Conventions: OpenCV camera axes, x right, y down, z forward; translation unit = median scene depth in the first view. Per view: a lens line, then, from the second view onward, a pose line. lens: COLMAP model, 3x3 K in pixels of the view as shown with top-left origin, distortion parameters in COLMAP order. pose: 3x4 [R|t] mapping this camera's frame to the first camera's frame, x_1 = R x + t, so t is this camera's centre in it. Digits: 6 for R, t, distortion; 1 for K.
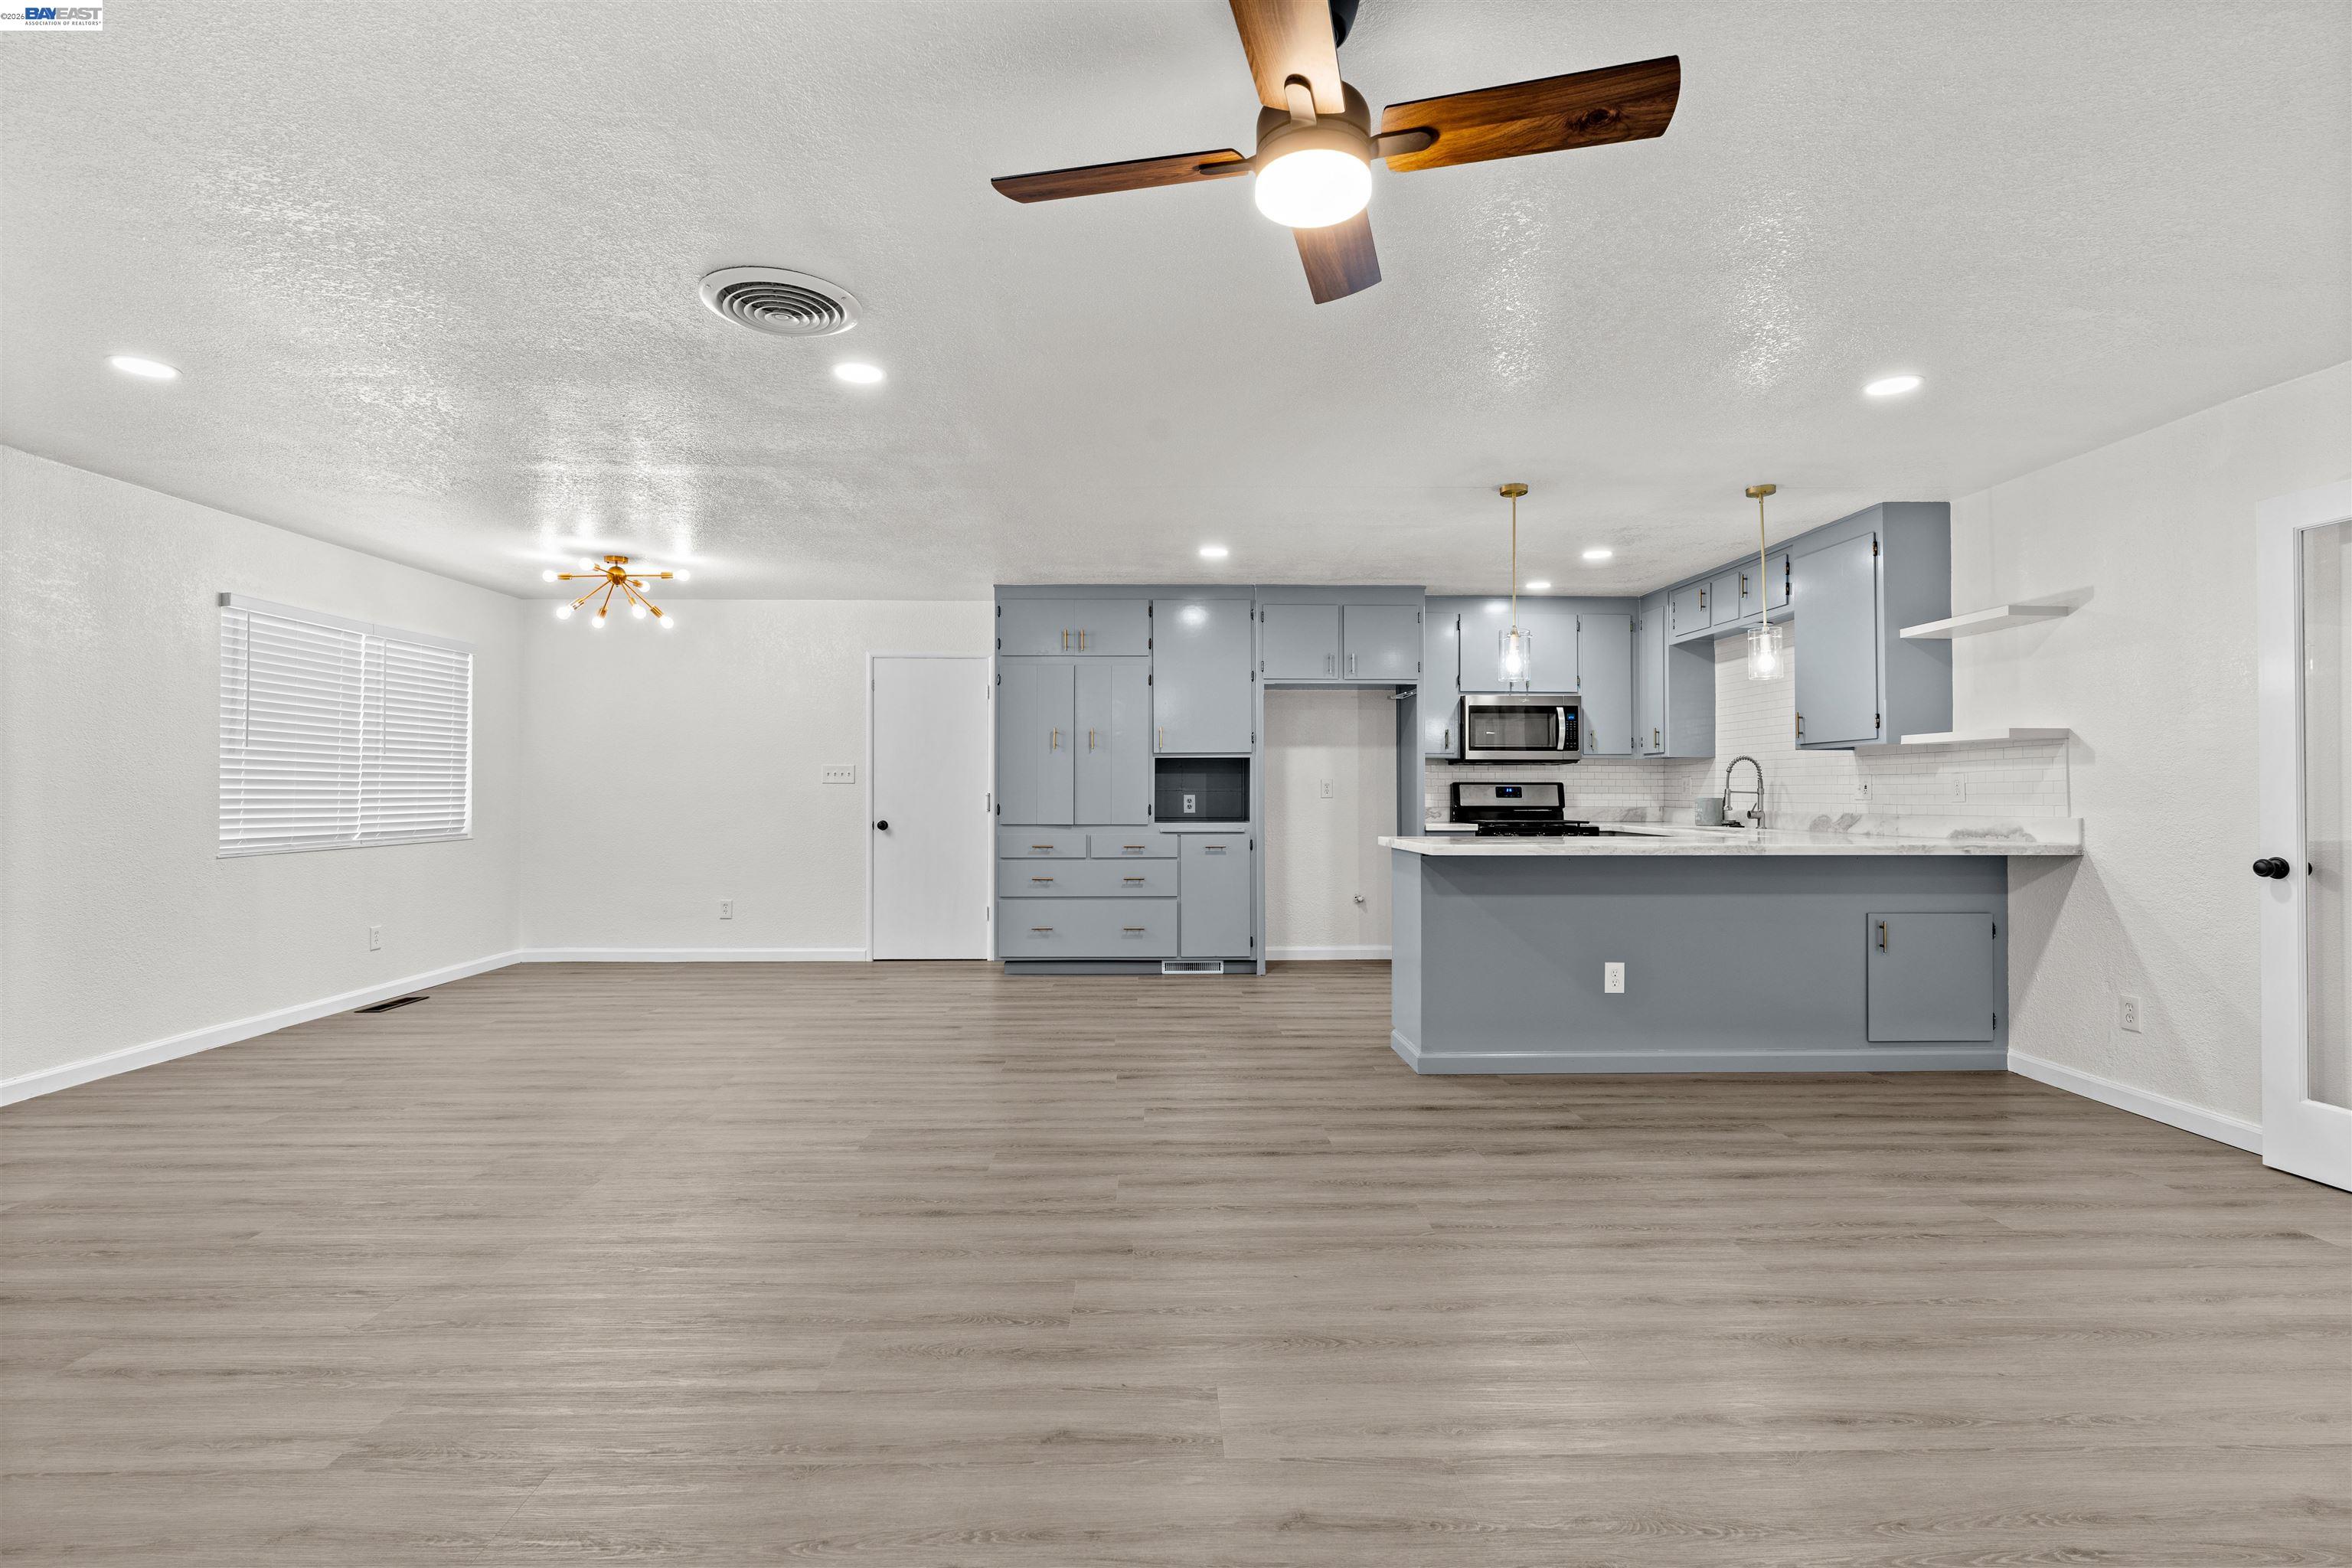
lens RADIAL K [[1086.5, 0, 1176.0], [0, 1086.5, 784.0], [0, 0, 1]] dist [-0.001825, 0.000125]
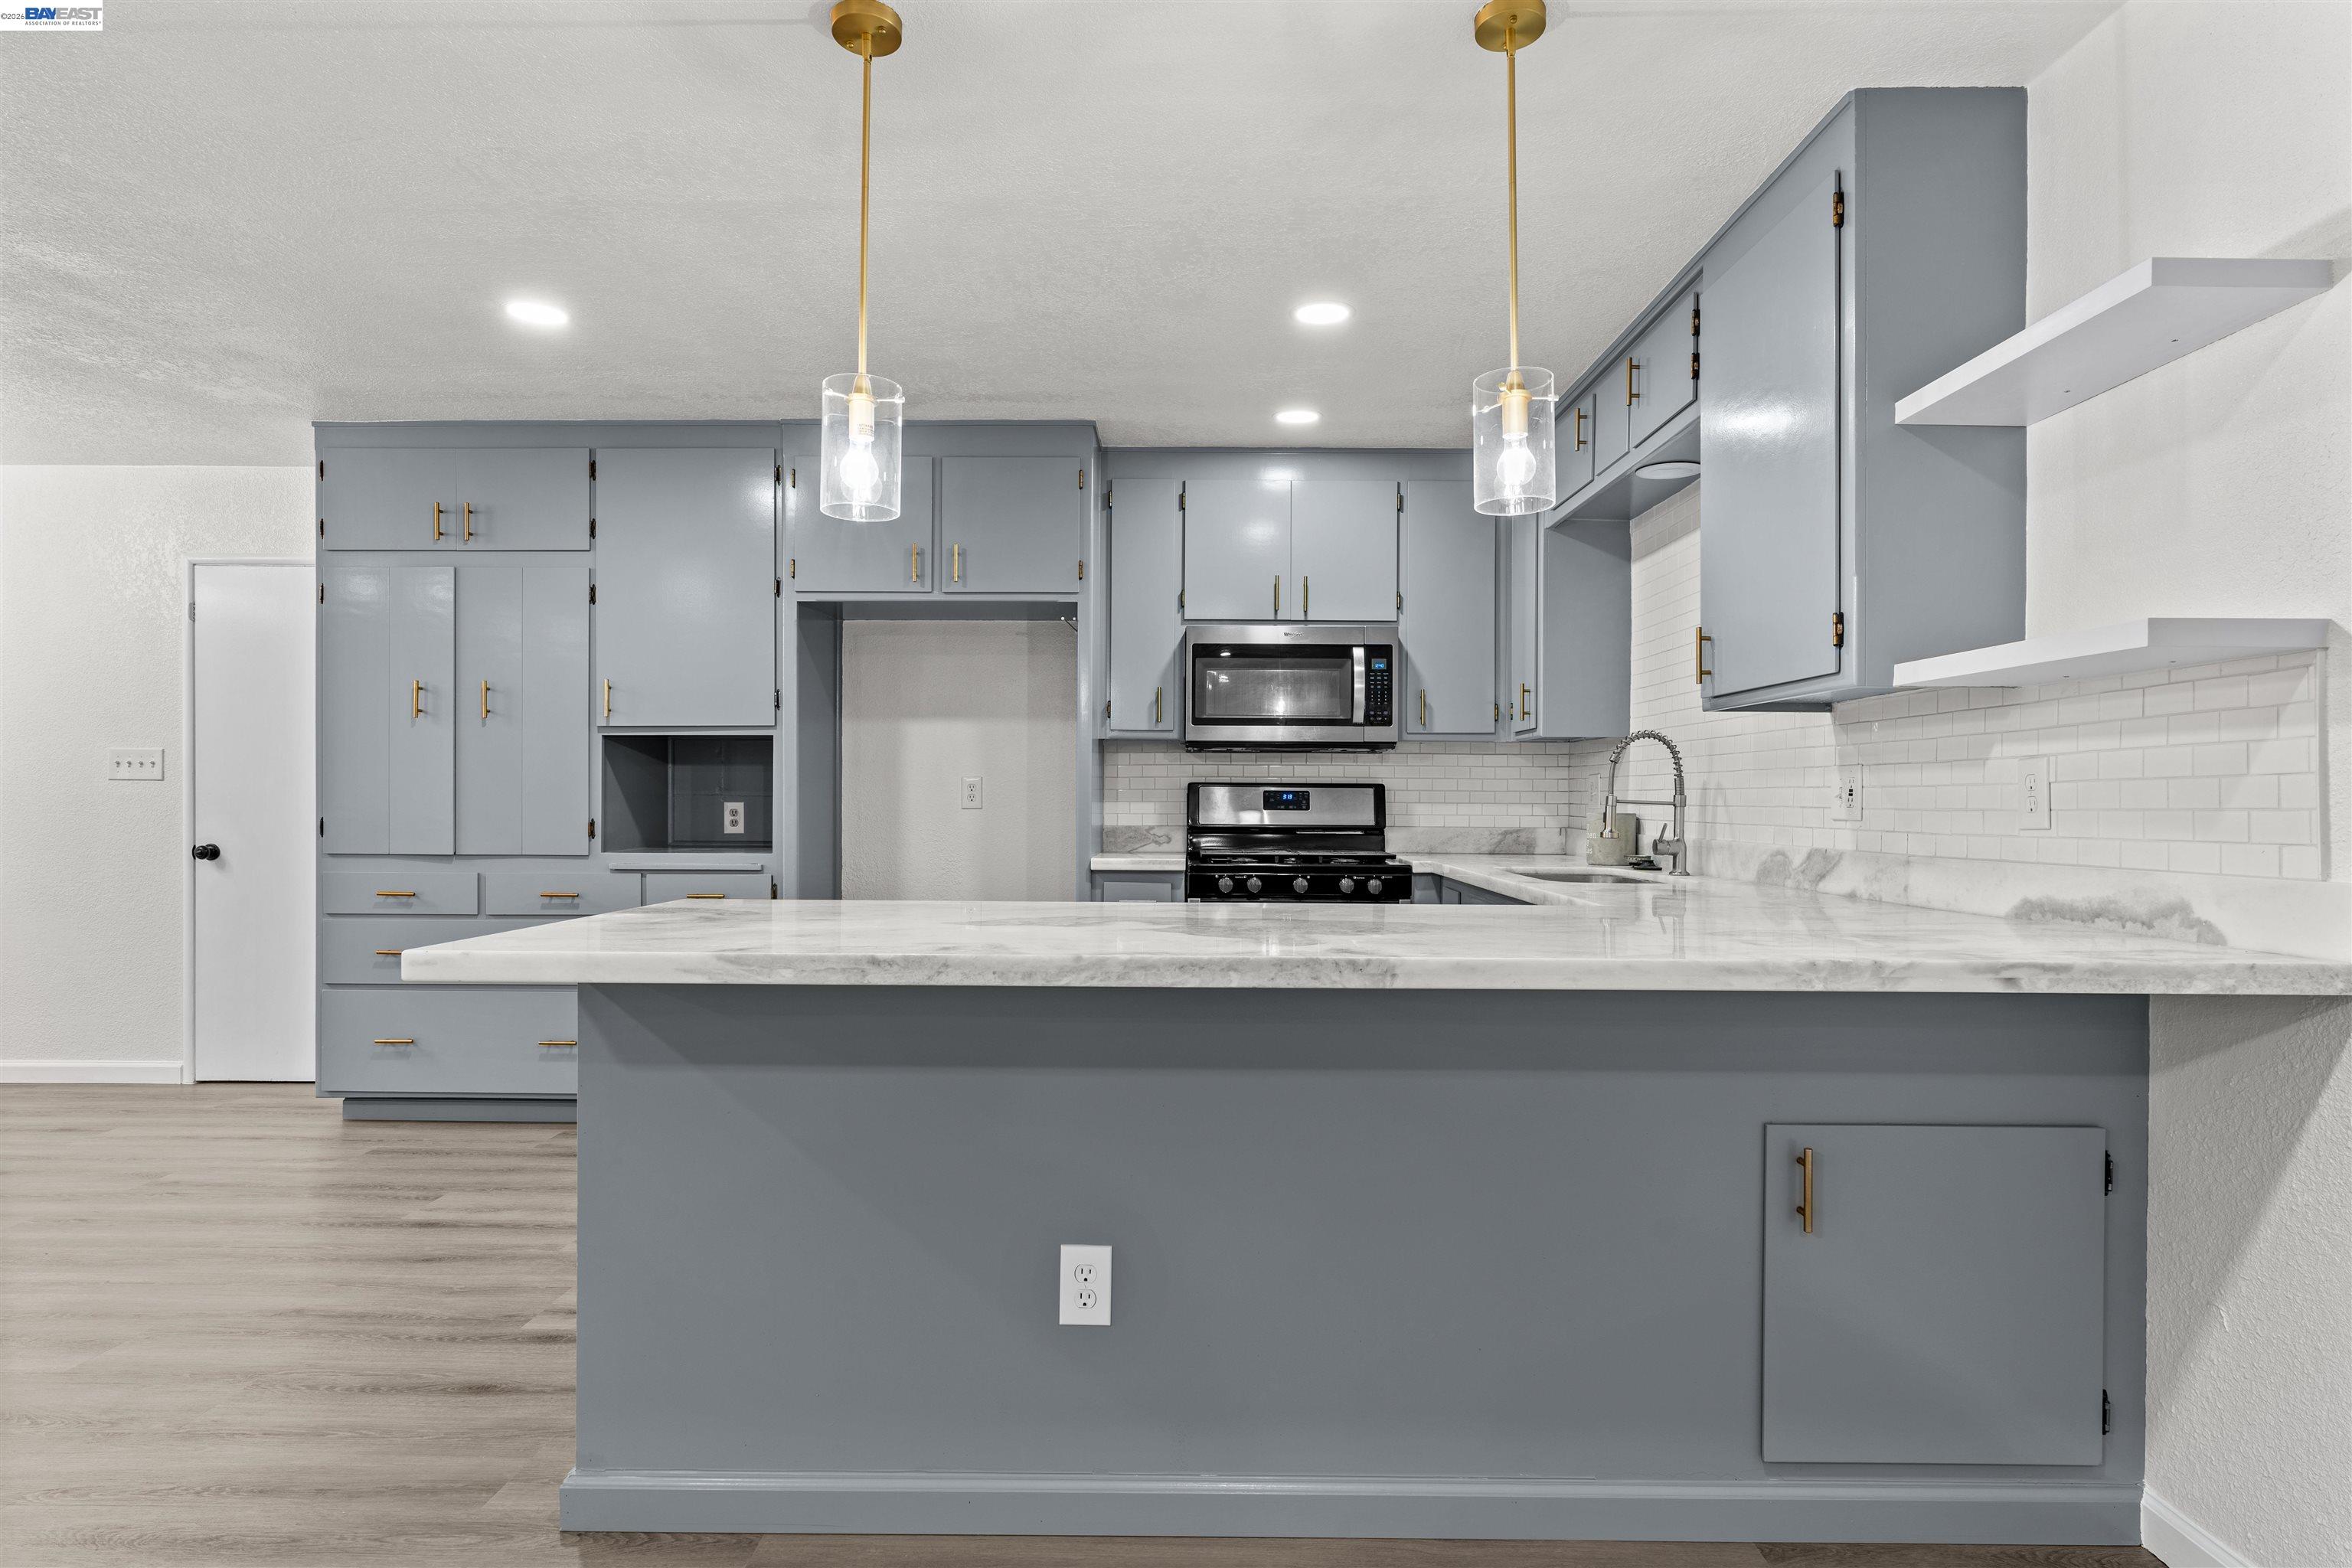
lens RADIAL K [[1267.7, 0, 1170.0], [0, 1267.7, 805.4], [0, 0, 1]] dist [-0.003050, -0.000760]
pose [[0.999272, 0.005182, -0.037789, 0.296617], [-0.004729, 0.999916, 0.012074, 0.002620], [0.037848, -0.011886, 0.999213, 0.368093]]
